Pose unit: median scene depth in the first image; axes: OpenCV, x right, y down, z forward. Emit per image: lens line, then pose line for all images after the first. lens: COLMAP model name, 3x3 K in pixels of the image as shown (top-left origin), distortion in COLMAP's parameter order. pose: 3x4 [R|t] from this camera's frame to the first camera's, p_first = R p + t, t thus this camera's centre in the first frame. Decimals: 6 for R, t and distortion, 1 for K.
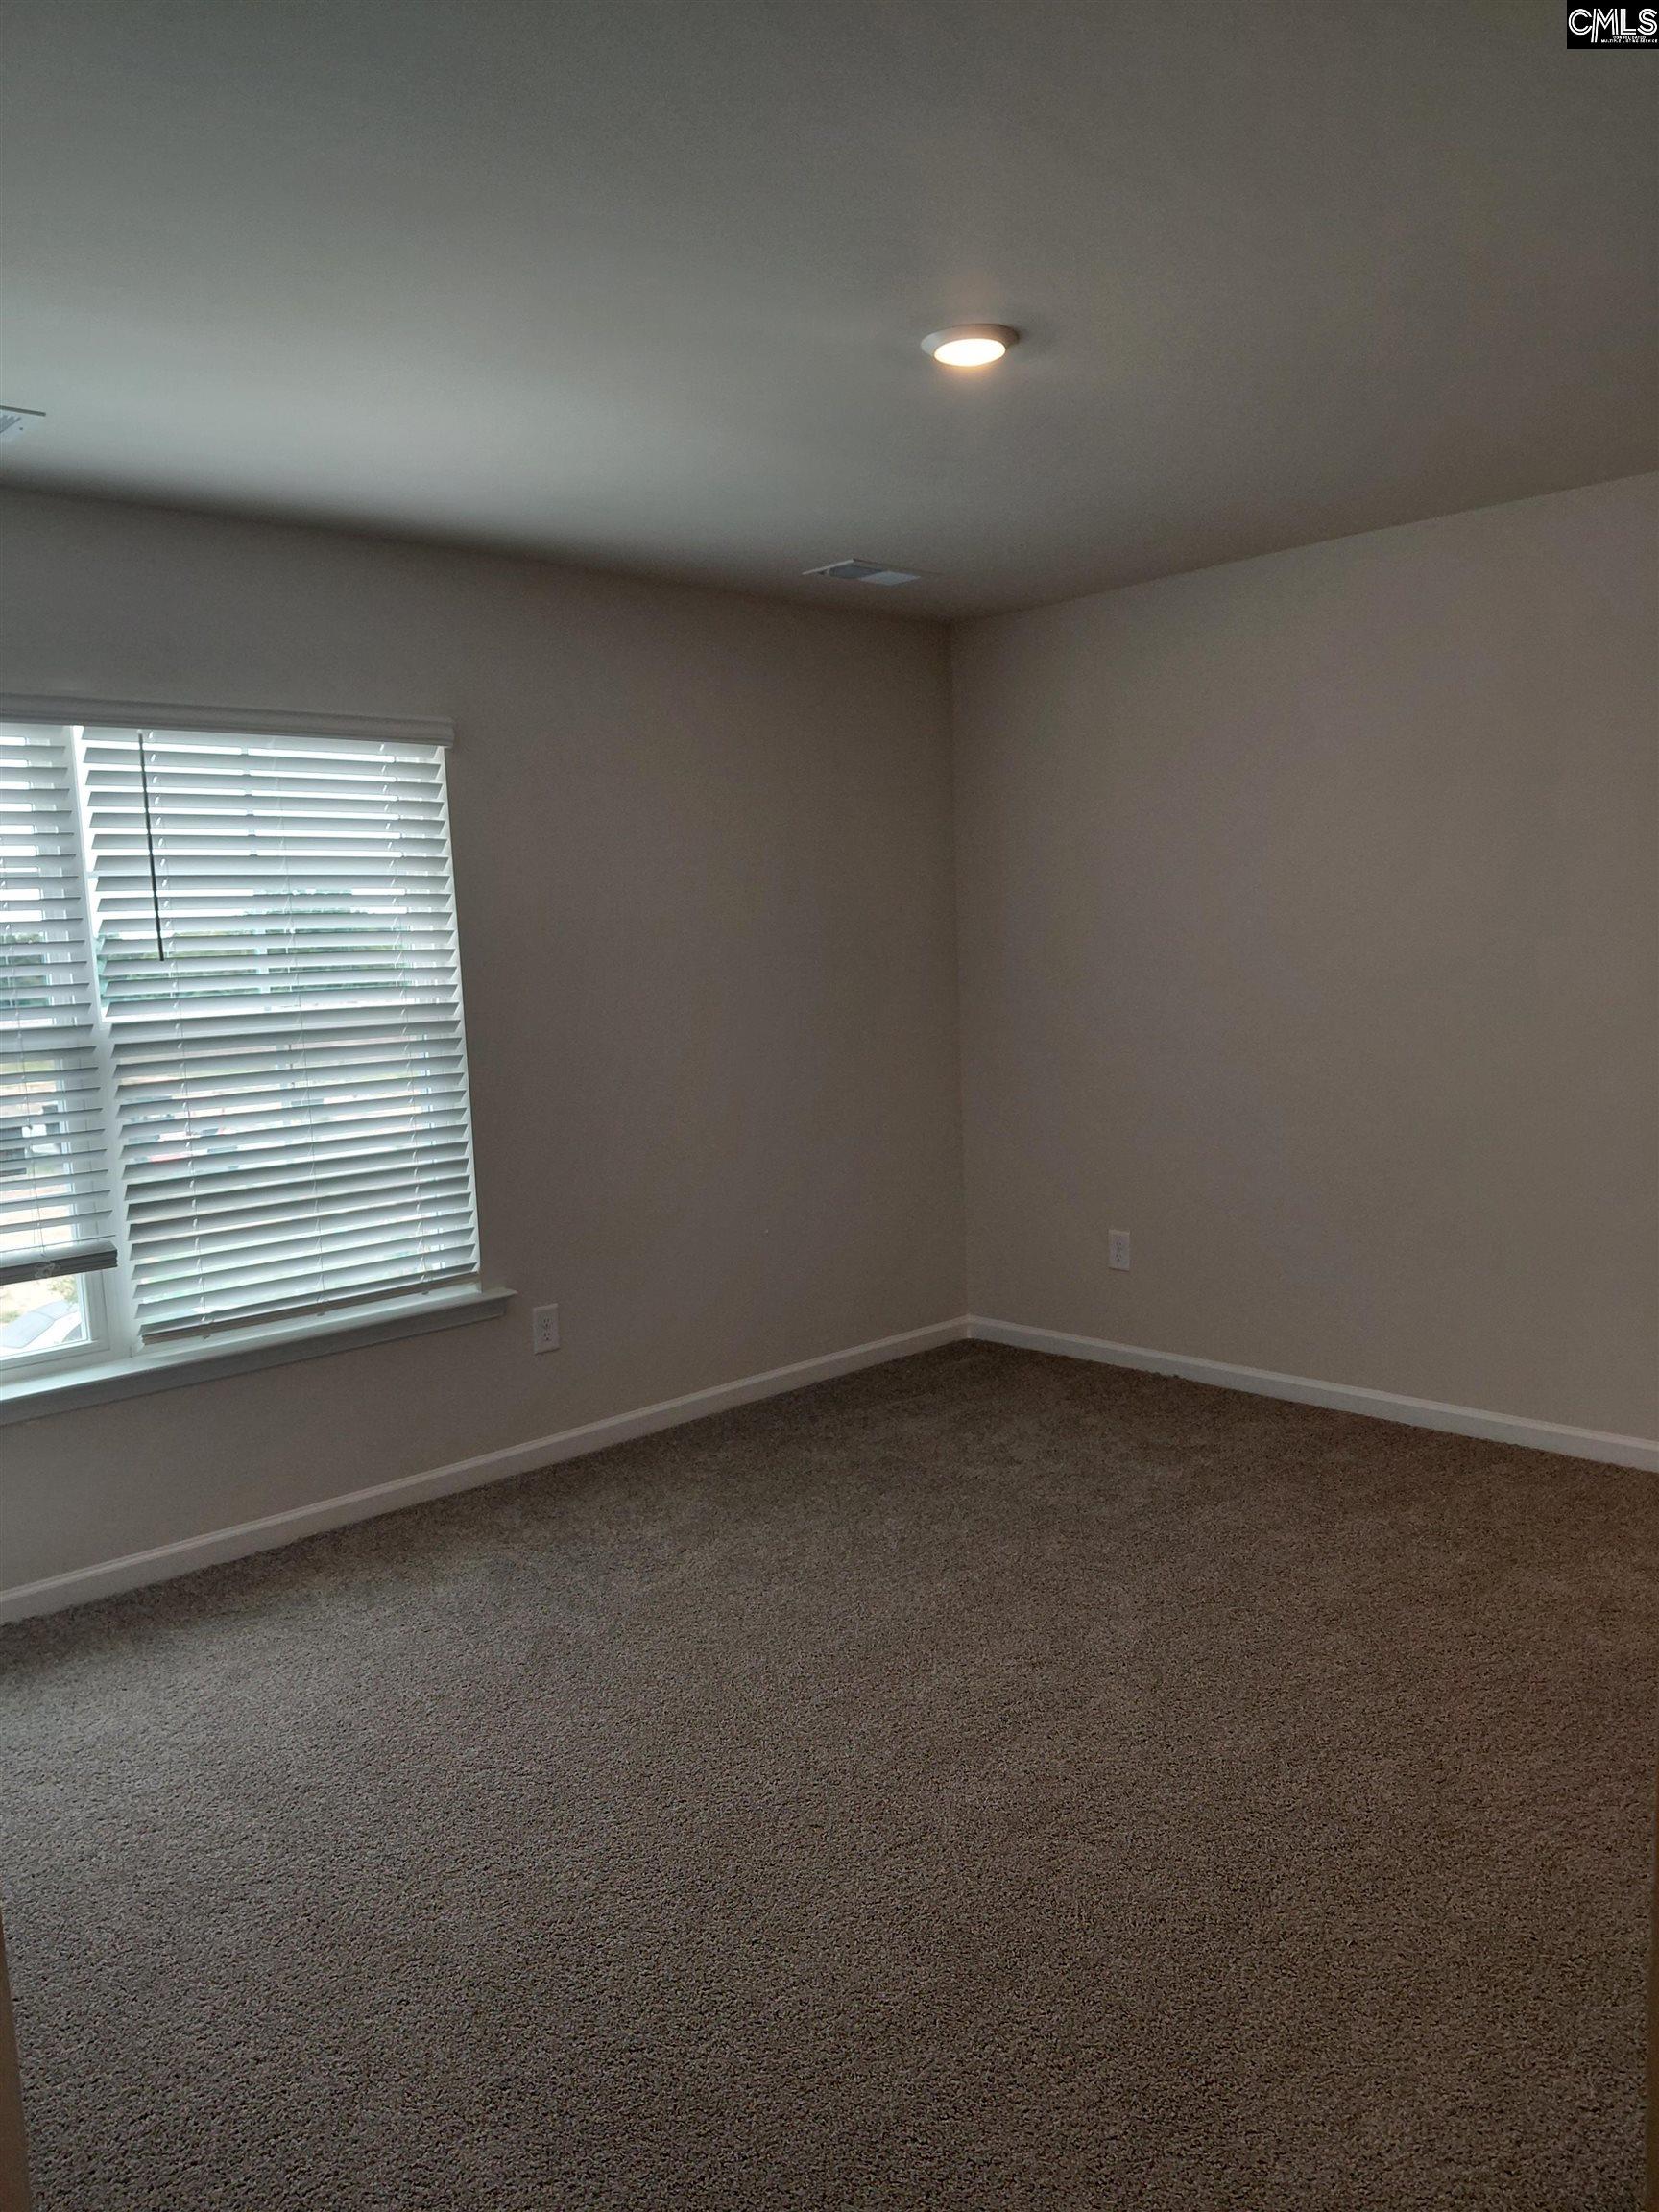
lens RADIAL K [[1654.0, 0, 876.4], [0, 1654.0, 1189.6], [0, 0, 1]] dist [0.043460, -0.076786]
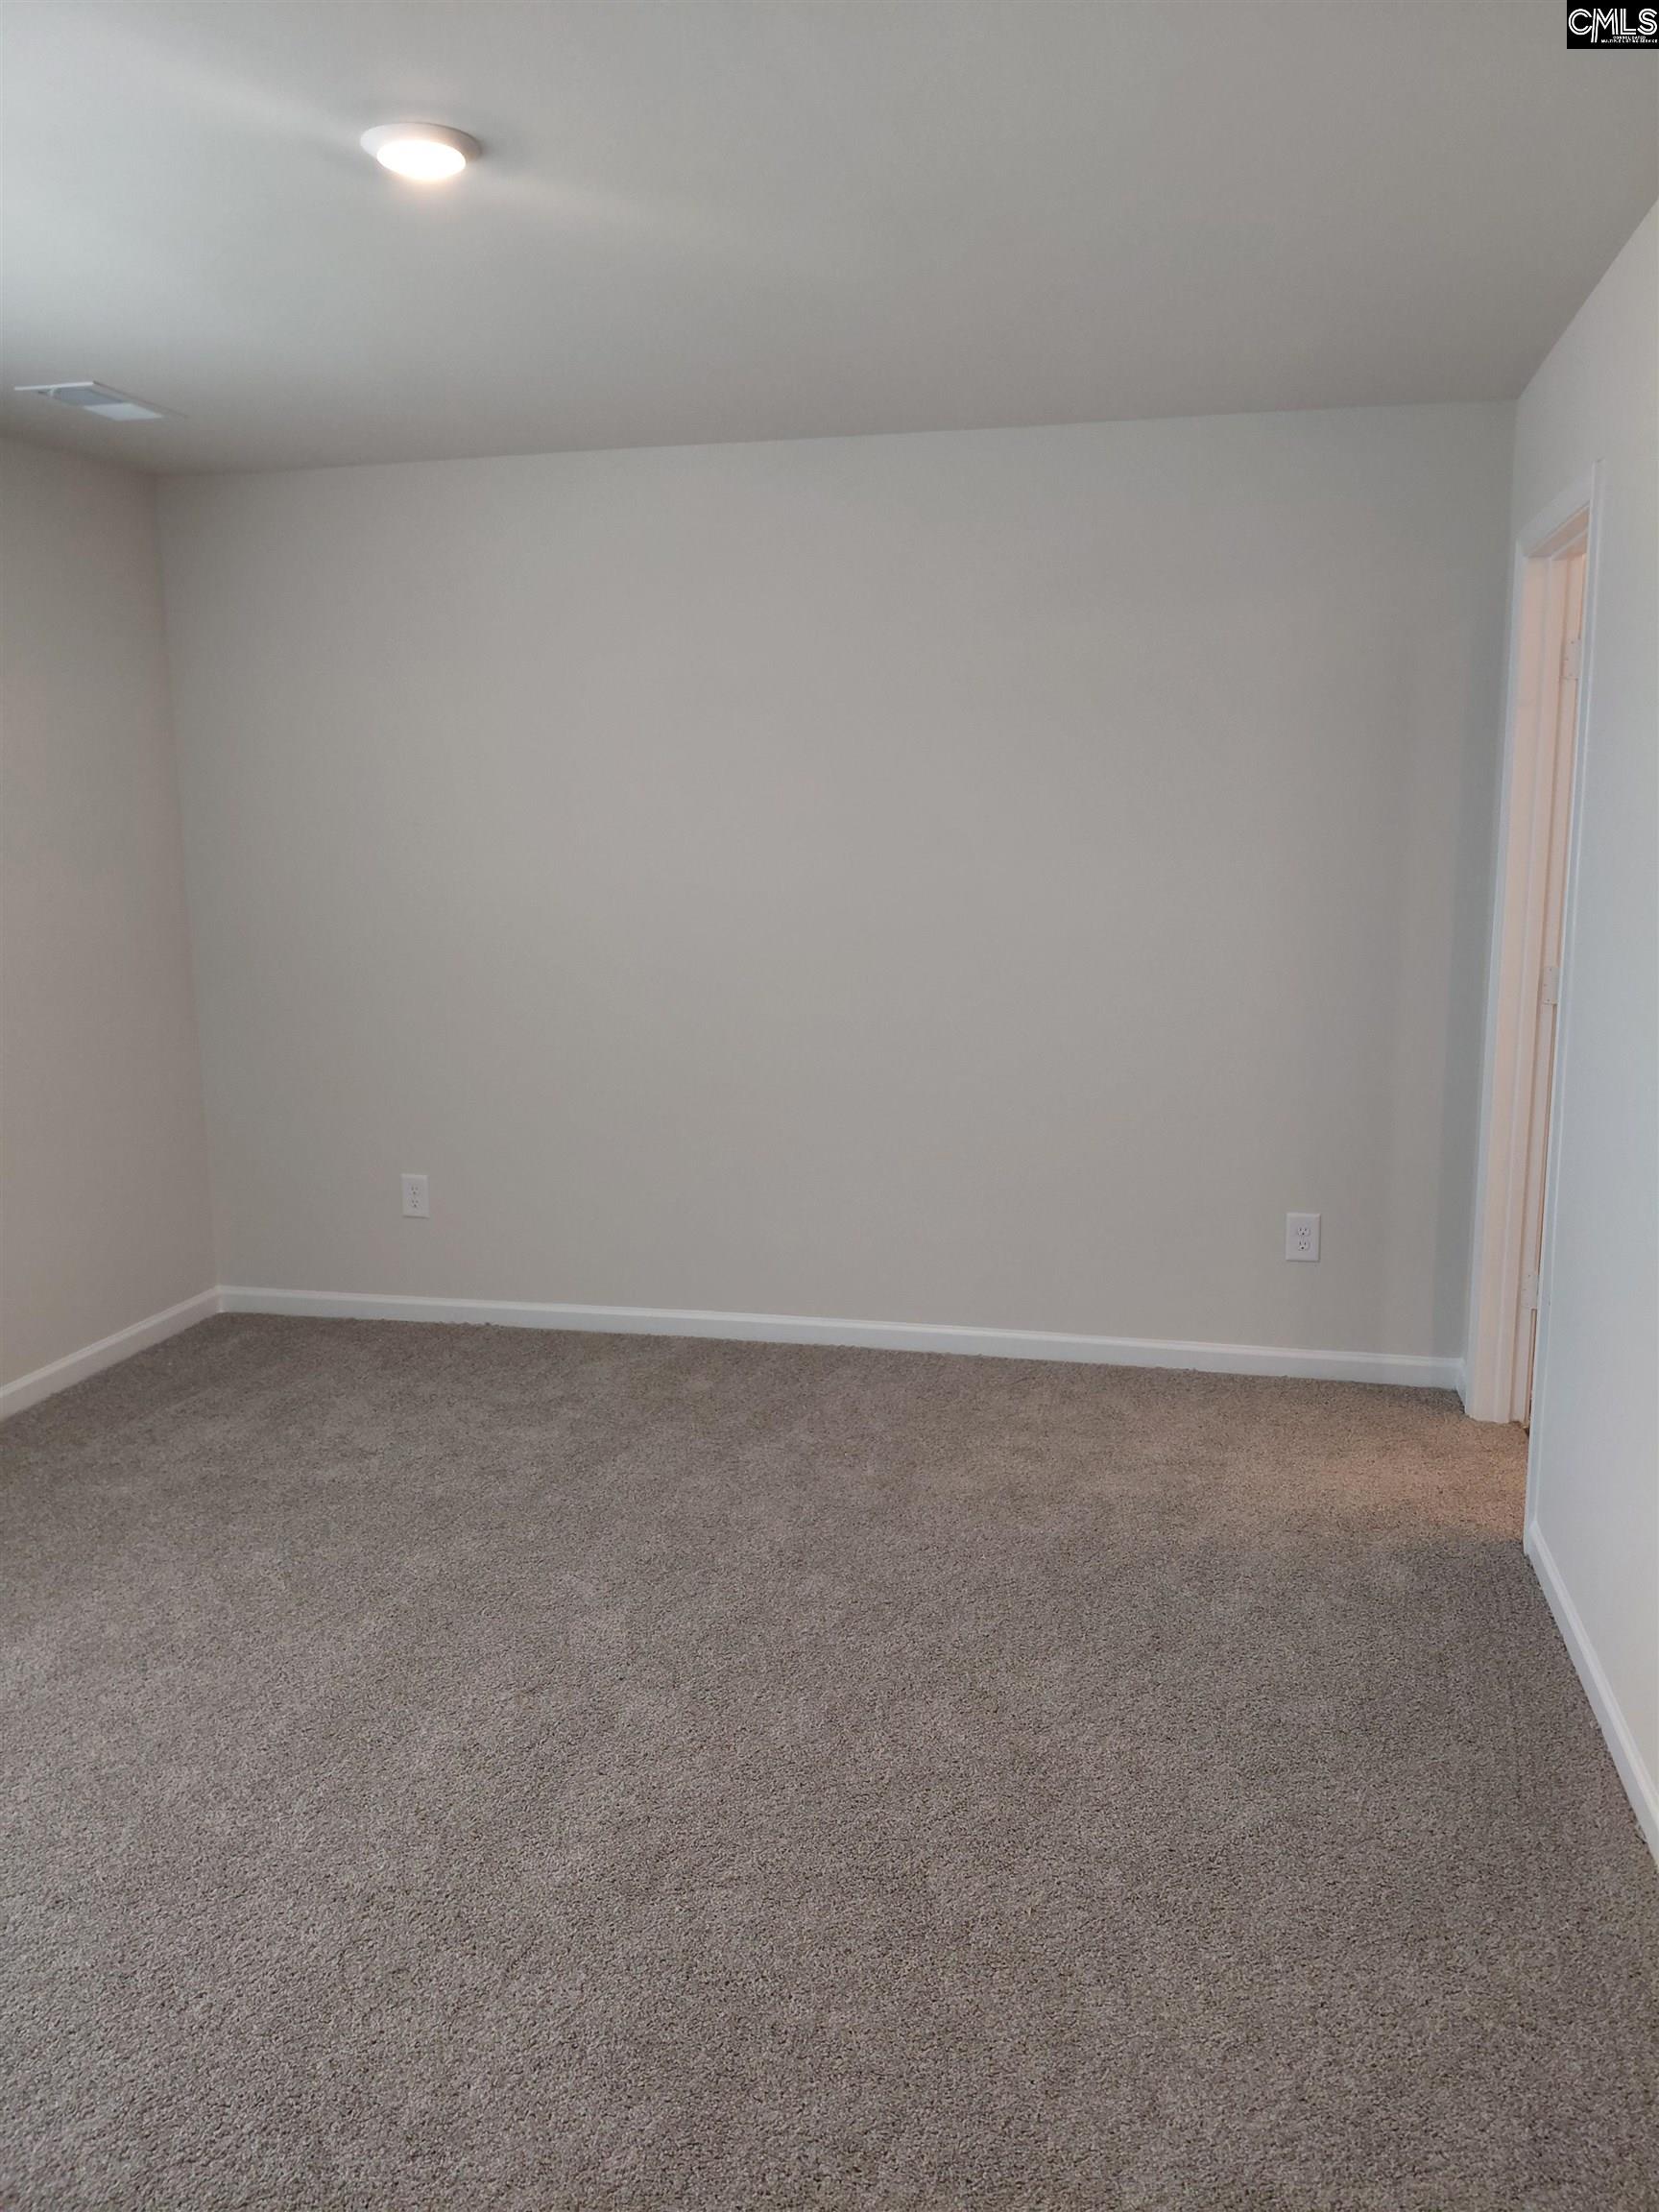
lens RADIAL K [[1654.0, 0, 810.9], [0, 1654.0, 1114.6], [0, 0, 1]] dist [0.043460, -0.076786]
pose [[0.852149, -0.077828, 0.517479, -0.162638], [0.069313, 0.996952, 0.035800, -0.029982], [-0.518688, 0.005361, 0.854947, 0.132191]]
